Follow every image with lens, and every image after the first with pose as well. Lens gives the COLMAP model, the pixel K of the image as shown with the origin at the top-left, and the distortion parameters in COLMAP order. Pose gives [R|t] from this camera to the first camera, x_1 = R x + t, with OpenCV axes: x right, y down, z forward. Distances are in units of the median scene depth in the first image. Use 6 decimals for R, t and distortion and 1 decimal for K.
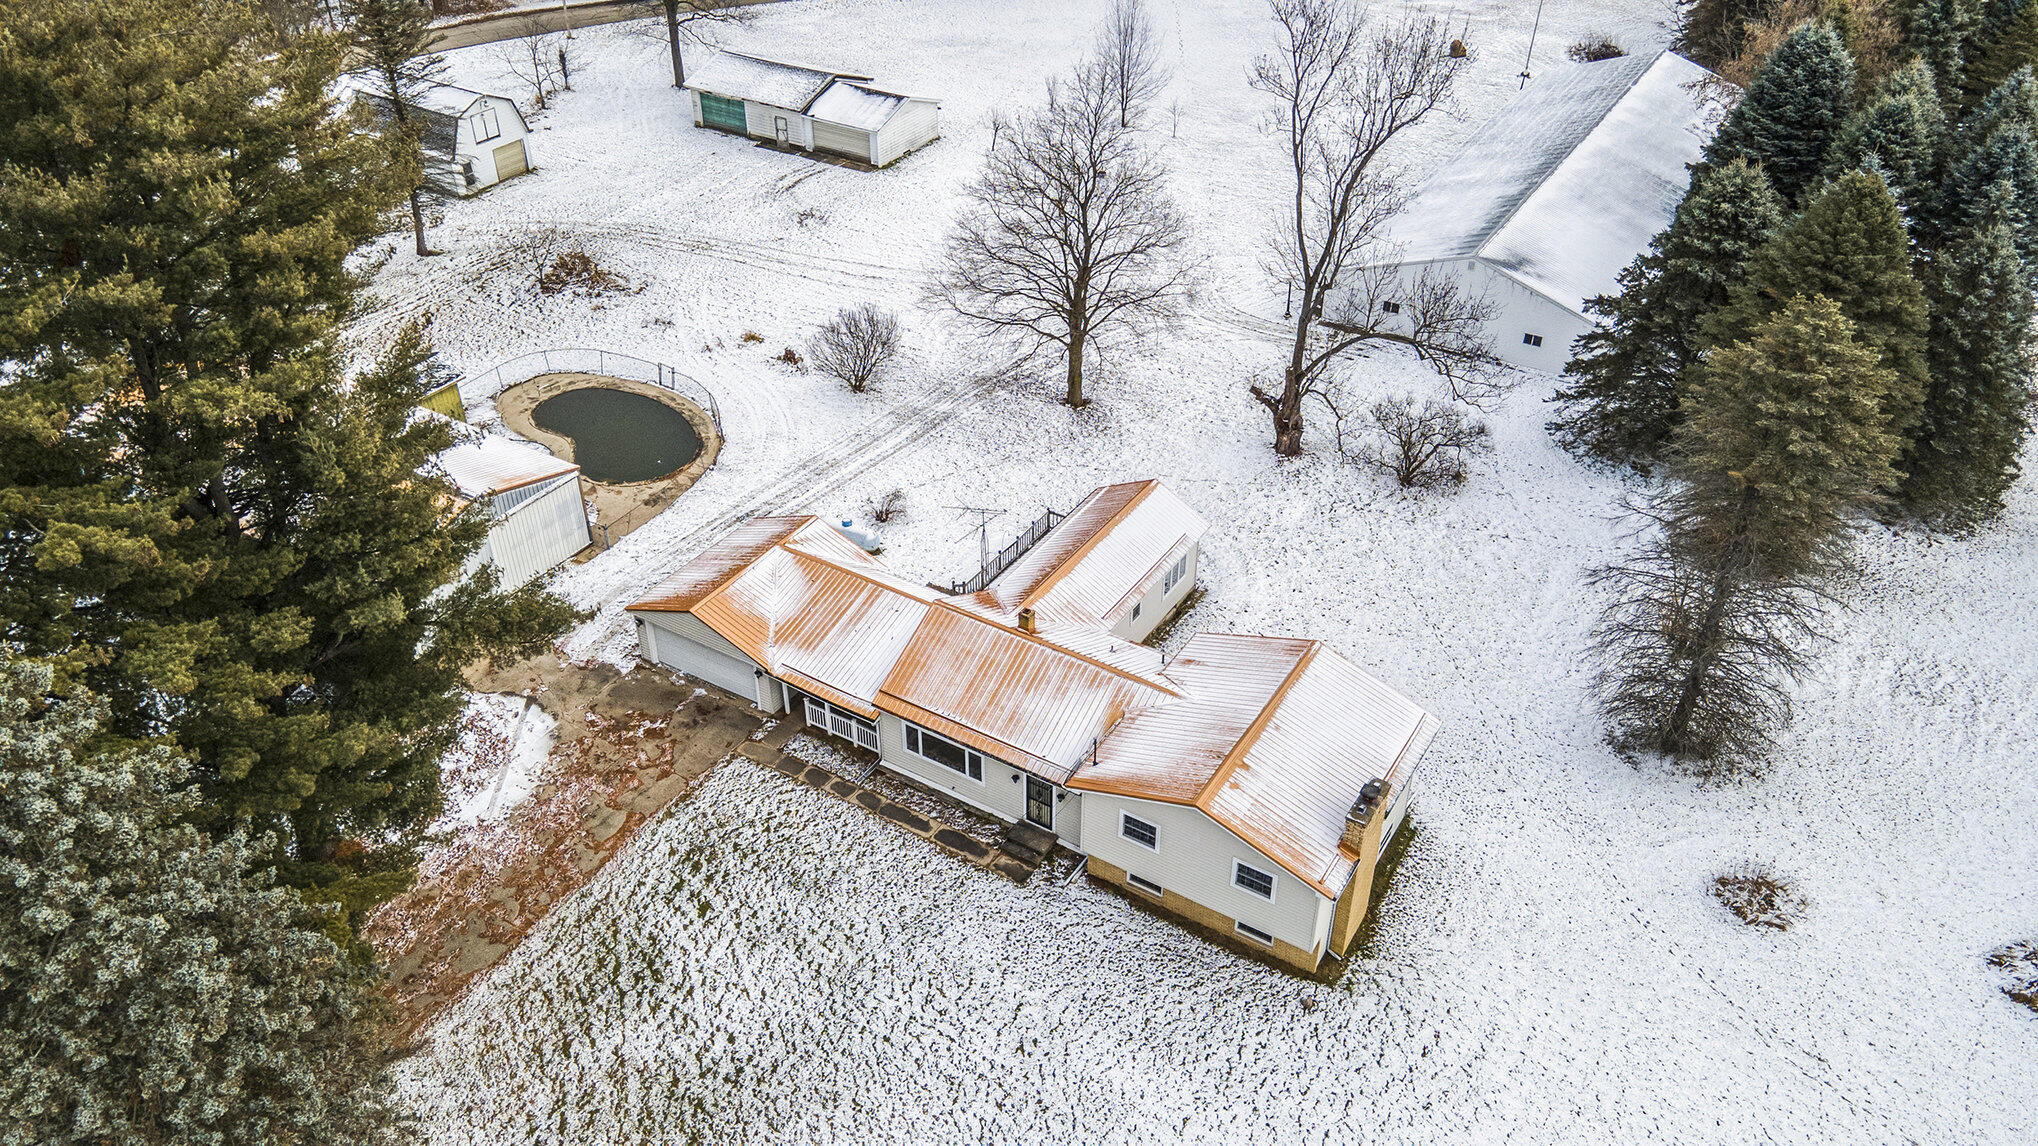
lens RADIAL K [[1478.0, 0, 1016.5], [0, 1478.0, 577.9], [0, 0, 1]] dist [0.038246, 0.023602]
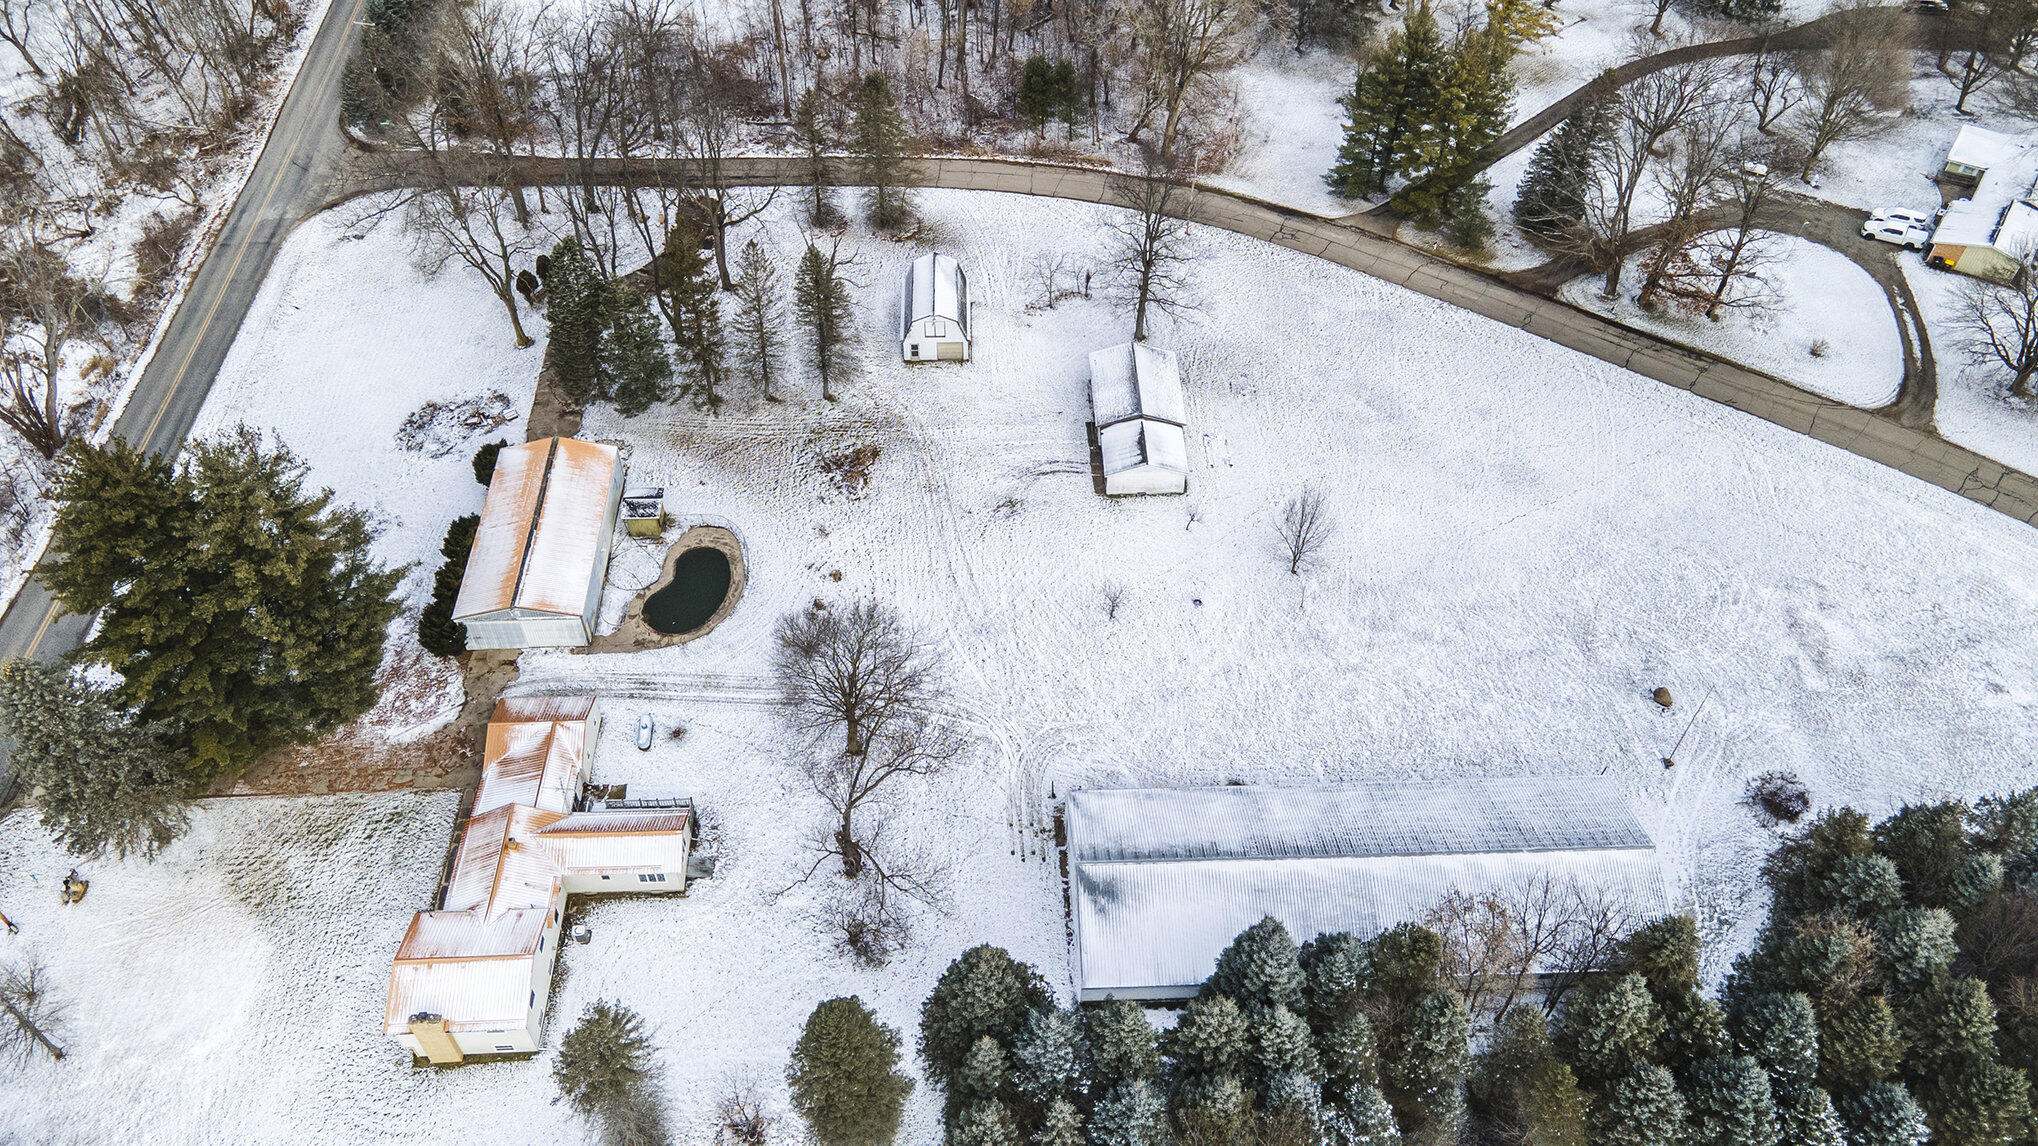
lens RADIAL K [[1478.0, 0, 1008.6], [0, 1478.0, 587.3], [0, 0, 1]] dist [0.038246, 0.023602]
pose [[0.563031, 0.612297, -0.555058, 1.281895], [-0.488118, 0.788342, 0.374509, -1.316677], [0.666886, 0.060074, 0.742734, -0.085990]]
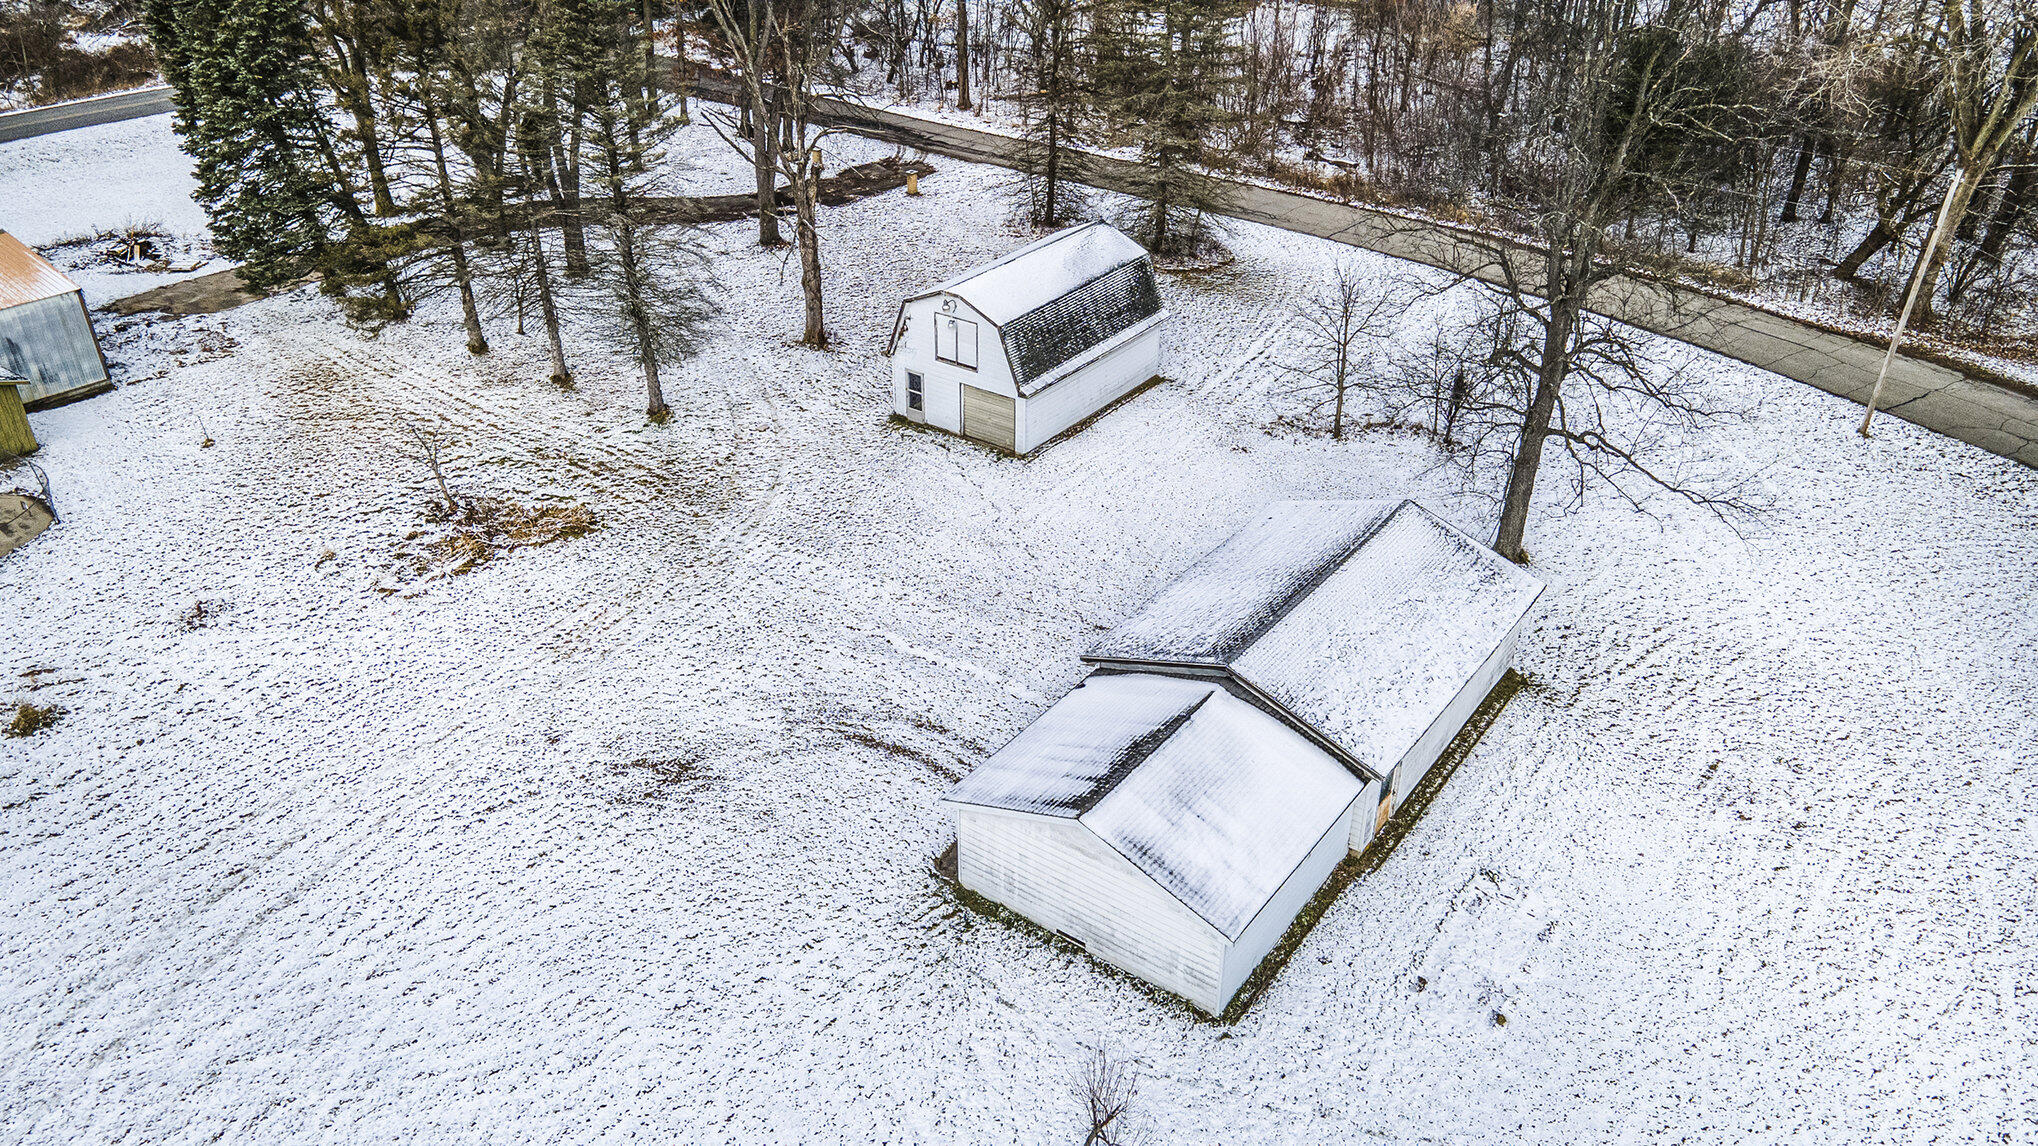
lens RADIAL K [[1478.0, 0, 1010.5], [0, 1478.0, 571.6], [0, 0, 1]] dist [0.038246, 0.023602]
pose [[-0.062581, 0.510600, -0.857538, 0.329399], [-0.585152, 0.677279, 0.445972, -0.964536], [0.808505, 0.529700, 0.256394, 1.744188]]
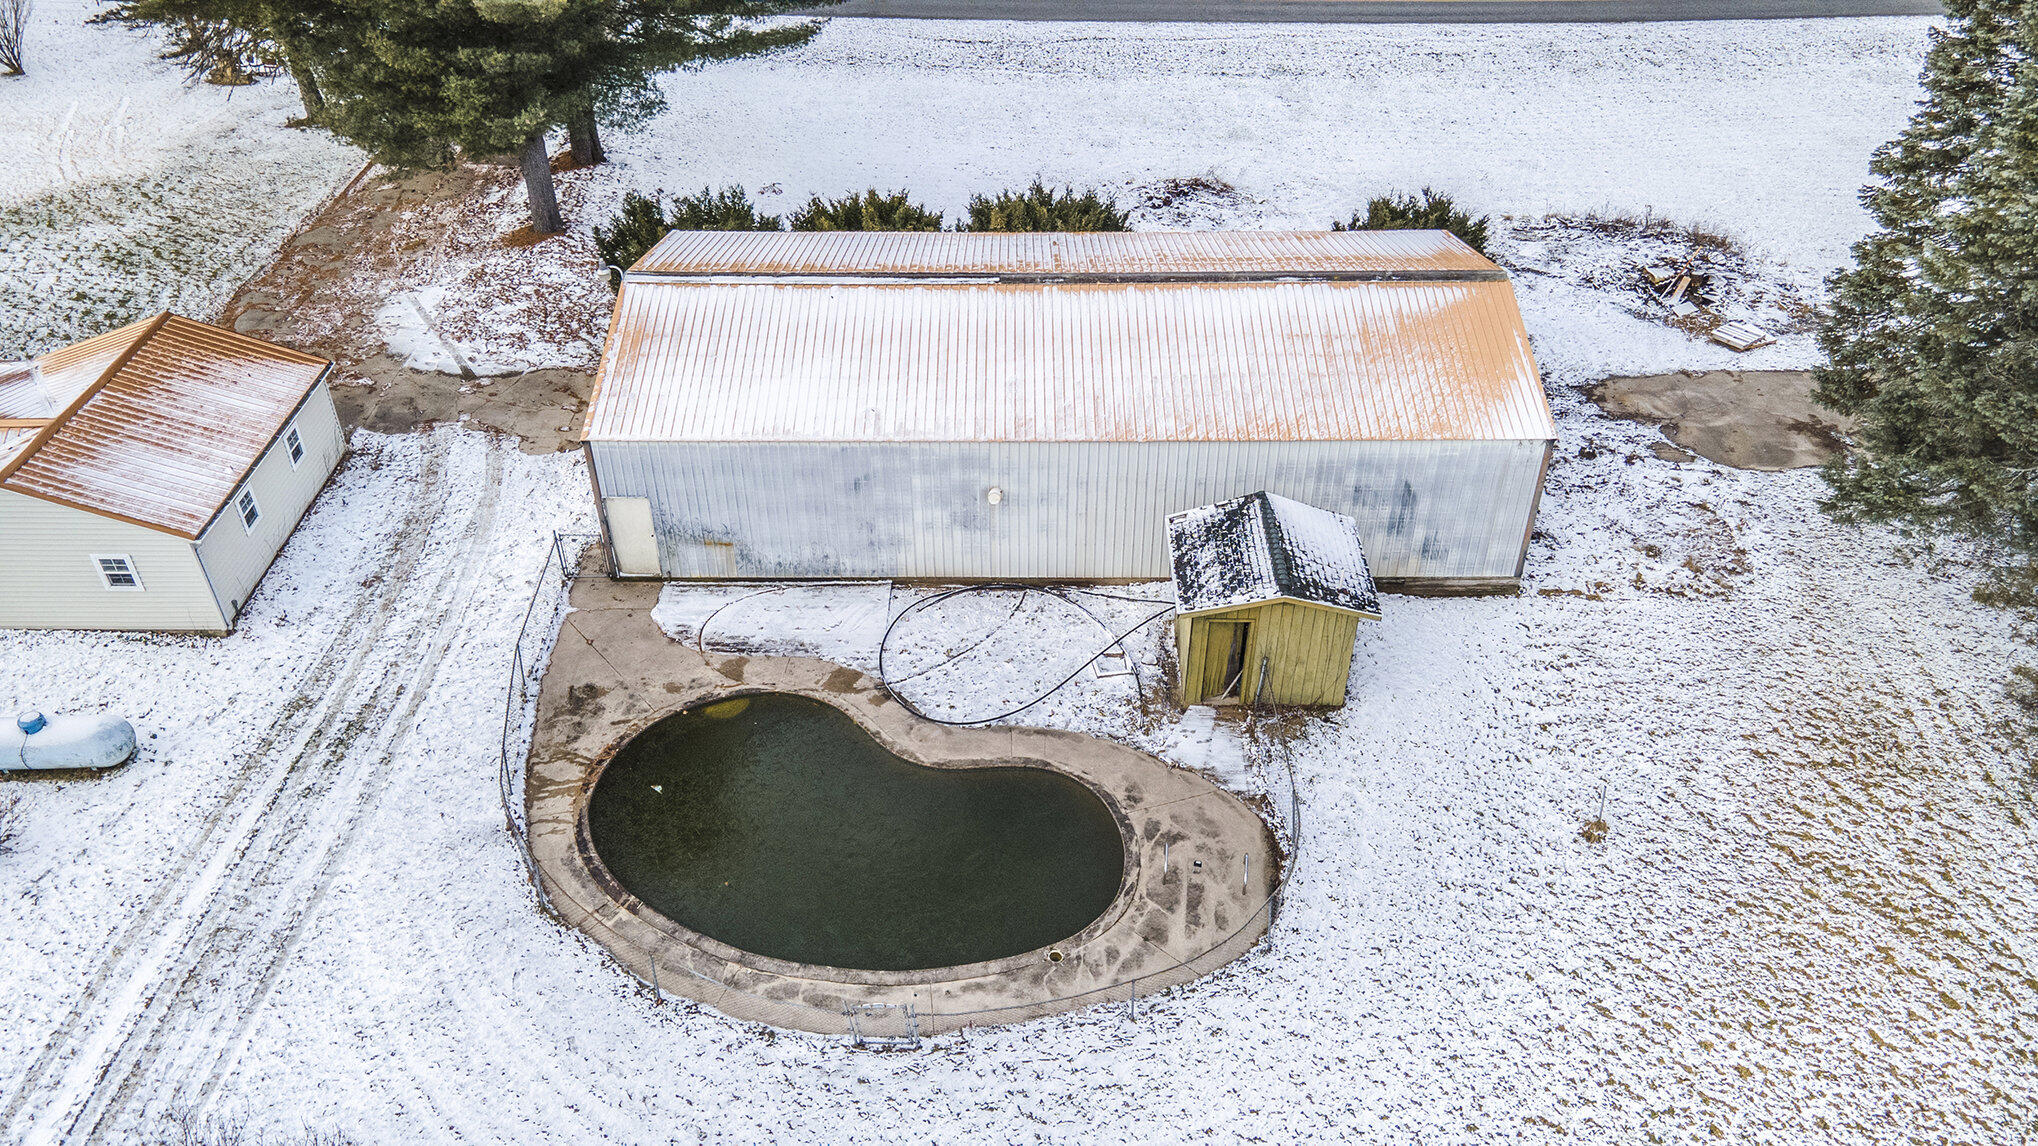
lens RADIAL K [[1478.0, 0, 1027.0], [0, 1478.0, 570.4], [0, 0, 1]] dist [0.038246, 0.023602]
pose [[-0.848328, 0.321927, -0.420360, -0.235213], [-0.305537, 0.350752, 0.885223, -0.658687], [0.432419, 0.879395, -0.199192, 1.437899]]
